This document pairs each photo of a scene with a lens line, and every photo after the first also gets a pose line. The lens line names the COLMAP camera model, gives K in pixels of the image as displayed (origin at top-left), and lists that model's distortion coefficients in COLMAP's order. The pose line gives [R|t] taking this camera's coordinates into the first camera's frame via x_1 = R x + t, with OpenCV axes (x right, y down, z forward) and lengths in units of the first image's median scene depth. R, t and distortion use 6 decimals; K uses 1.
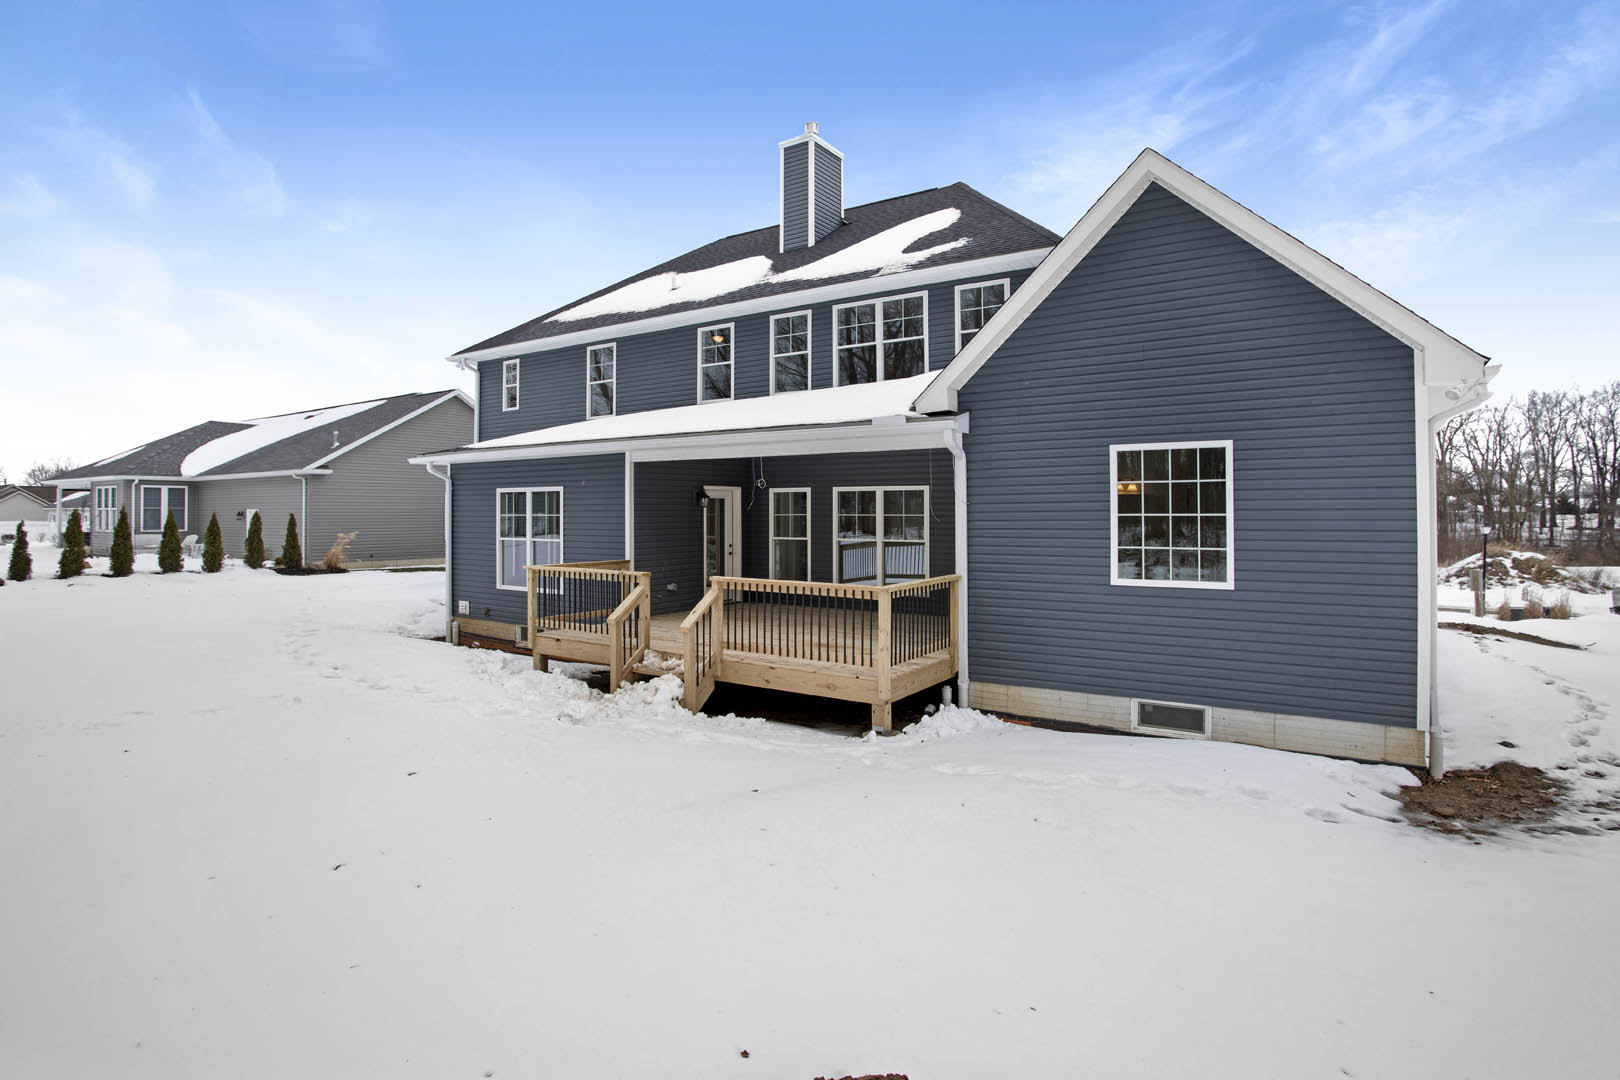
lens RADIAL K [[781.1, 0, 773.1], [0, 781.1, 512.7], [0, 0, 1]] dist [-0.044090, 0.007906]
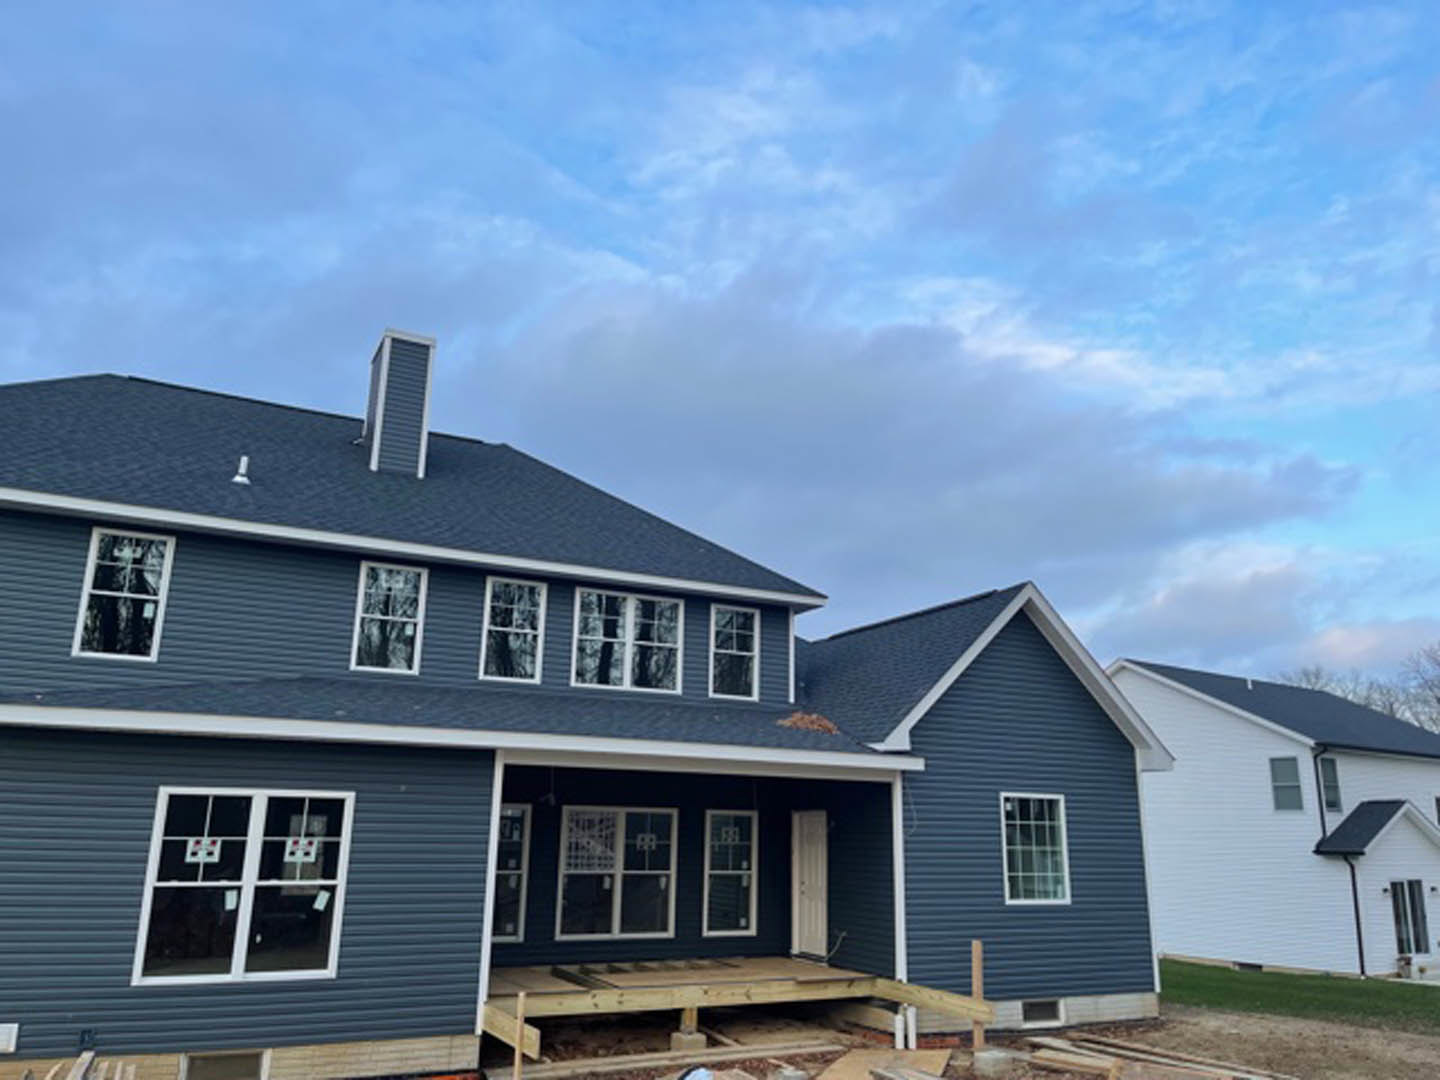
lens RADIAL K [[1100.0, 0, 740.5], [0, 1100.0, 540.8], [0, 0, 1]] dist [0.055698, -0.079632]
pose [[0.485162, 0.237668, 0.841506, -0.874930], [-0.014766, 0.964443, -0.263877, 0.002173], [-0.874300, 0.115597, 0.471421, 0.276694]]
